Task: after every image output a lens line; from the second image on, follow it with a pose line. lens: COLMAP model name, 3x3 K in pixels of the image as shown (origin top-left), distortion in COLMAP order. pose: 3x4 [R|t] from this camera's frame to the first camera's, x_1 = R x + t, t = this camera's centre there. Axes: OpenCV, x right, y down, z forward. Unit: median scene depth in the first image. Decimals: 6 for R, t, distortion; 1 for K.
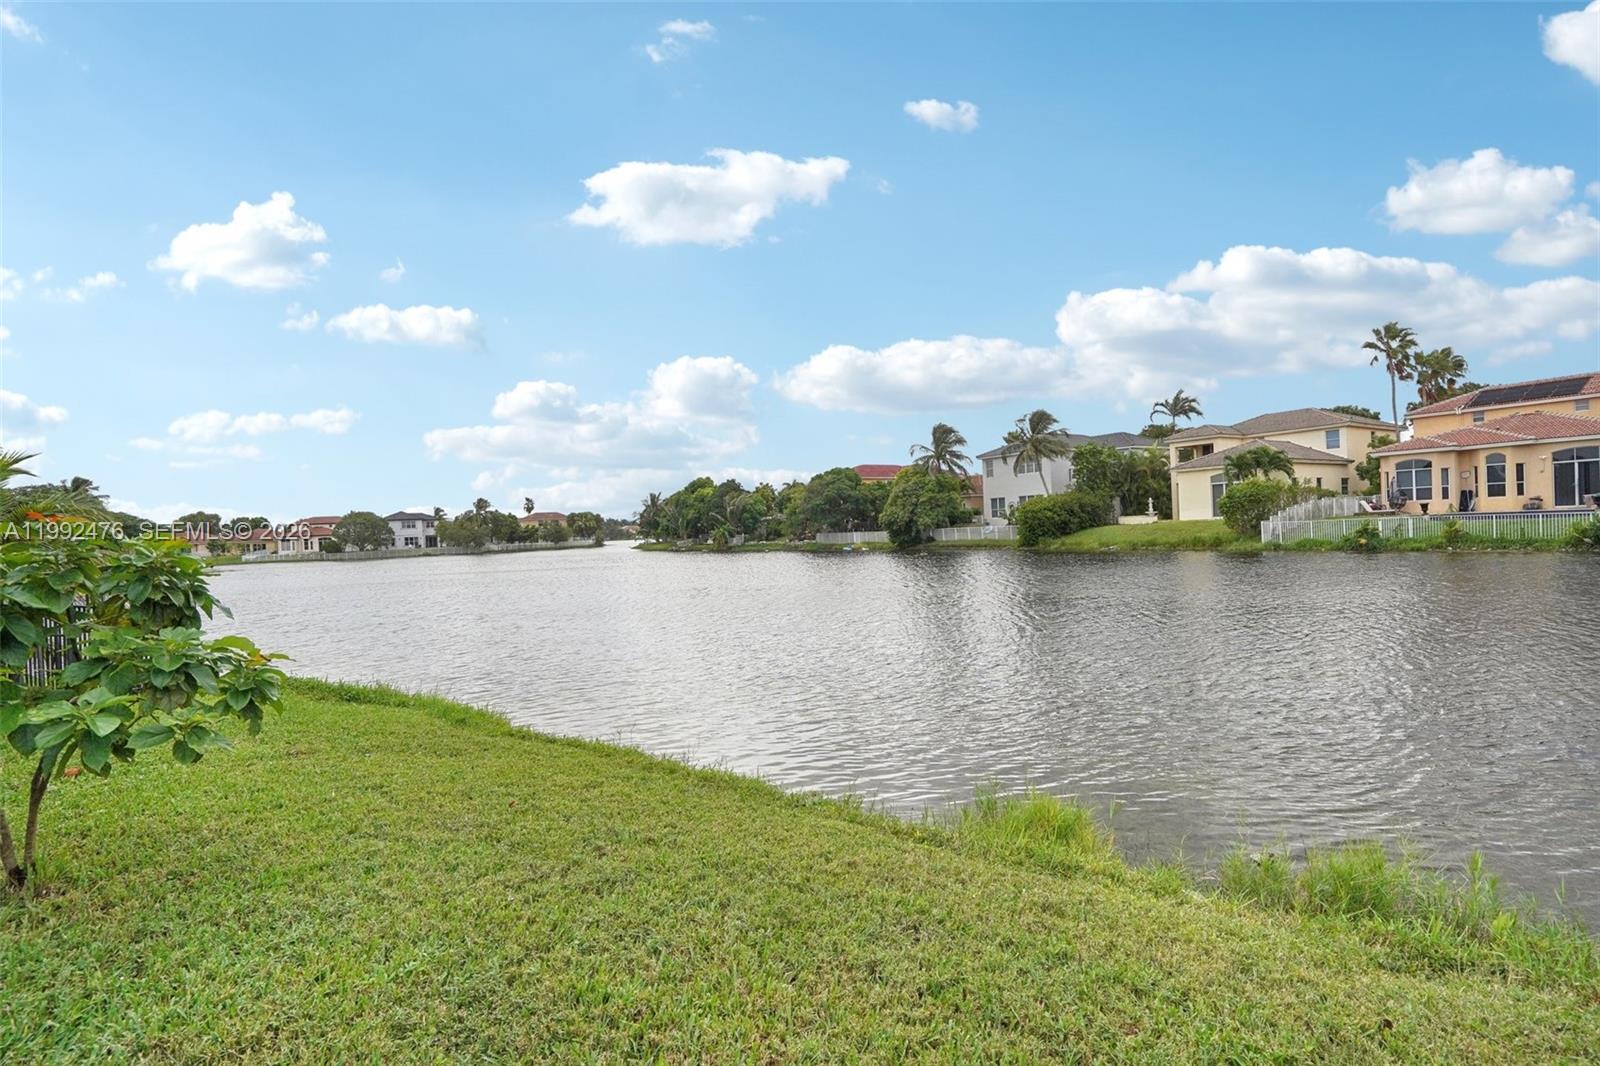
lens RADIAL K [[756.2, 0, 801.6], [0, 756.2, 538.2], [0, 0, 1]] dist [-0.054176, 0.019619]
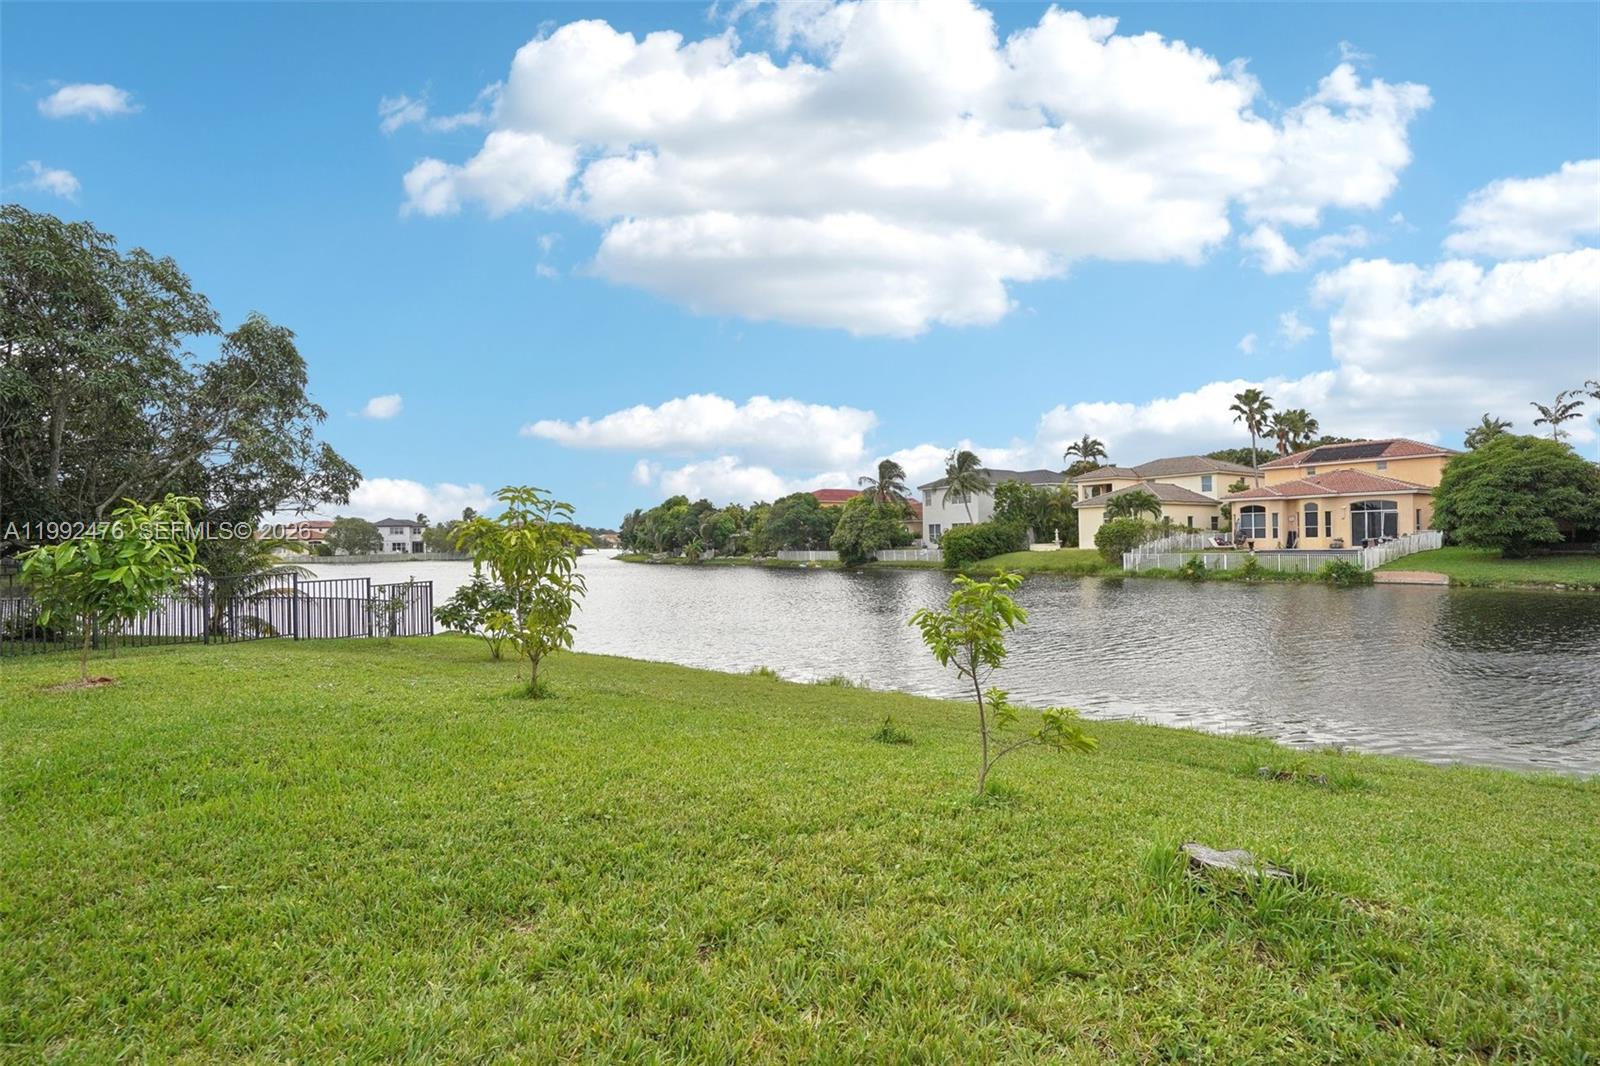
lens RADIAL K [[761.9, 0, 797.1], [0, 761.9, 523.9], [0, 0, 1]] dist [-0.051269, 0.019173]
pose [[0.999488, 0.023609, 0.021588, 0.028111], [-0.022858, 0.999147, -0.034393, -0.010121], [-0.022382, 0.033882, 0.999175, -0.161889]]
